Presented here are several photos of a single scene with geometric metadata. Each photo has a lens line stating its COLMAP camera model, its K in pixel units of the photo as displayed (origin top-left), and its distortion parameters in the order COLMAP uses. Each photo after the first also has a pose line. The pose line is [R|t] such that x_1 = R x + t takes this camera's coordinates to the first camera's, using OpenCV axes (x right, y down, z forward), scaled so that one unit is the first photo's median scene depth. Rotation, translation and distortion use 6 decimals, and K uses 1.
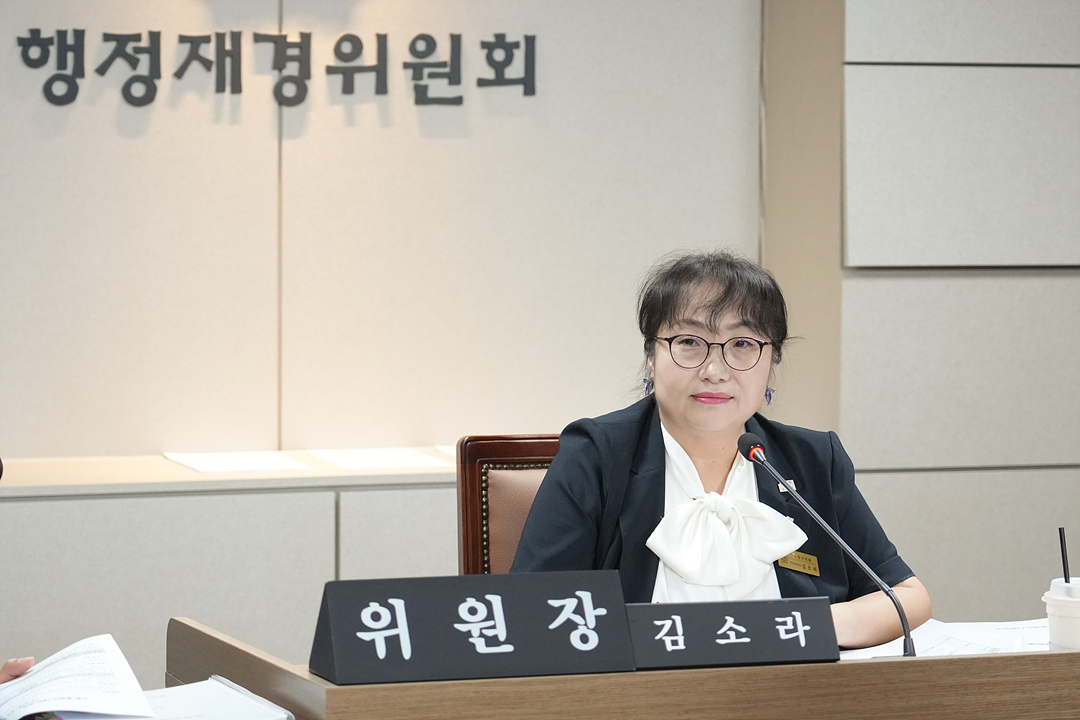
lens RADIAL K [[3677.1, 0, 606.9], [0, 3677.1, 387.0], [0, 0, 1]] dist [0.014861, 0.000000]
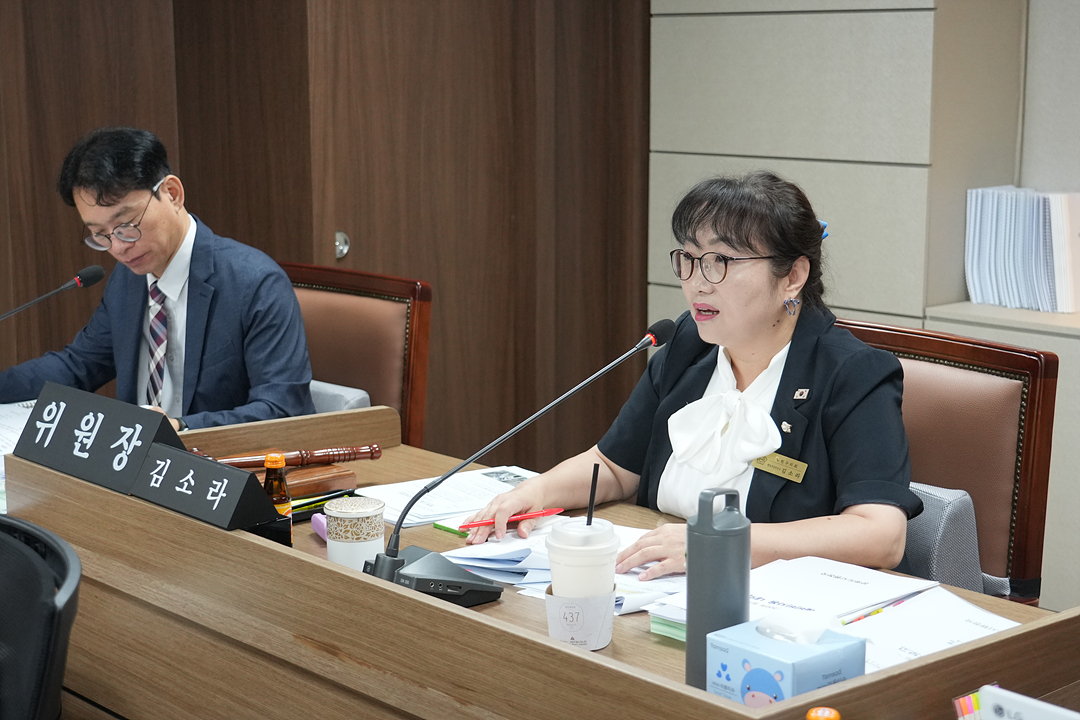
lens RADIAL K [[1817.0, 0, 544.3], [0, 1817.0, 349.8], [0, 0, 1]] dist [0.118152, 0.000000]
pose [[0.388636, 0.146029, -0.909746, 0.473165], [-0.073164, 0.989134, 0.127517, -0.045921], [0.918482, 0.017003, 0.395097, 0.683472]]
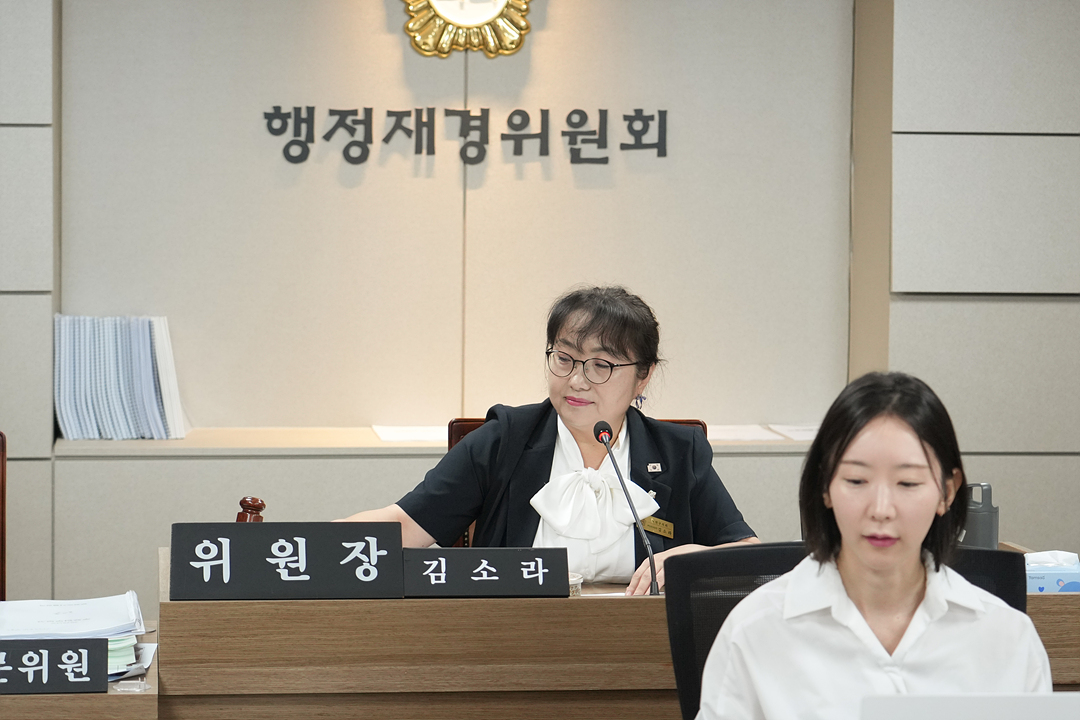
lens RADIAL K [[2902.9, 0, 516.9], [0, 2902.9, 335.2], [0, 0, 1]] dist [0.020195, 0.000000]
pose [[0.974289, 0.017545, -0.224618, 0.217134], [-0.020599, 0.999724, -0.011262, -0.005175], [0.224359, 0.015599, 0.974382, -0.009869]]
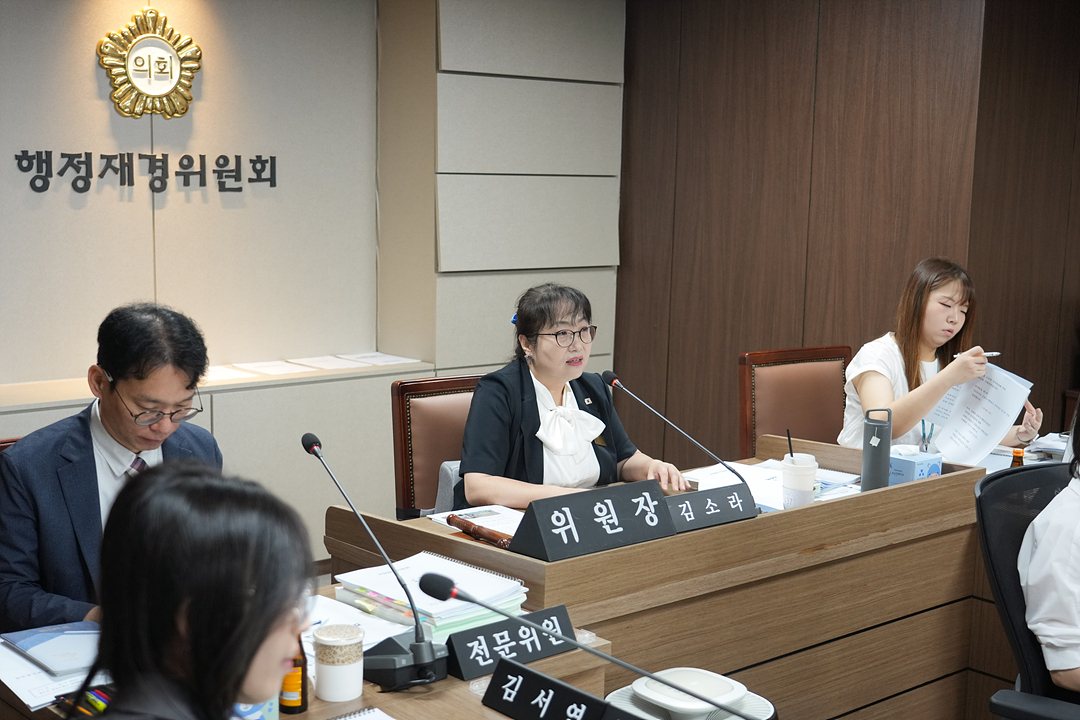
lens RADIAL K [[1449.3, 0, 553.9], [0, 1449.3, 384.4], [0, 0, 1]] dist [0.034481, 0.000000]
pose [[0.927150, -0.045754, 0.371887, -0.240970], [0.018335, 0.996868, 0.076934, -0.041013], [-0.374242, -0.064511, 0.925084, 0.280944]]
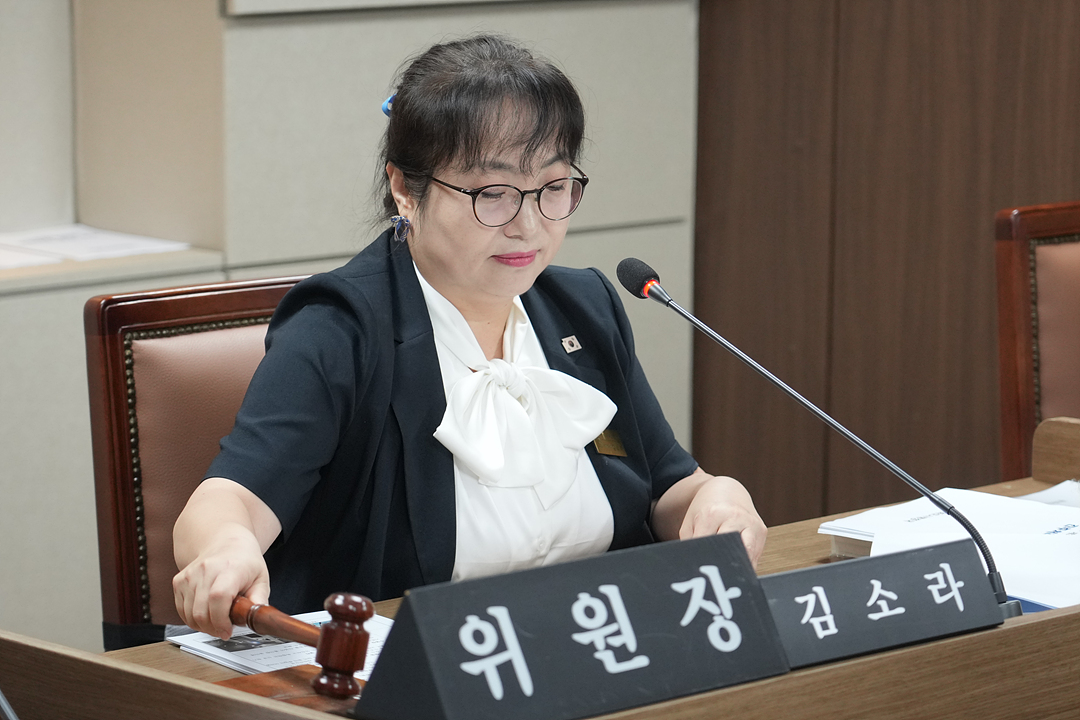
lens RADIAL K [[3786.9, 0, 542.8], [0, 3786.9, 356.6], [0, 0, 1]] dist [0.017886, 0.000000]
pose [[0.931656, -0.066797, 0.357148, -0.226968], [0.037209, 0.995328, 0.089092, -0.038941], [-0.361431, -0.069714, 0.929789, 0.263831]]
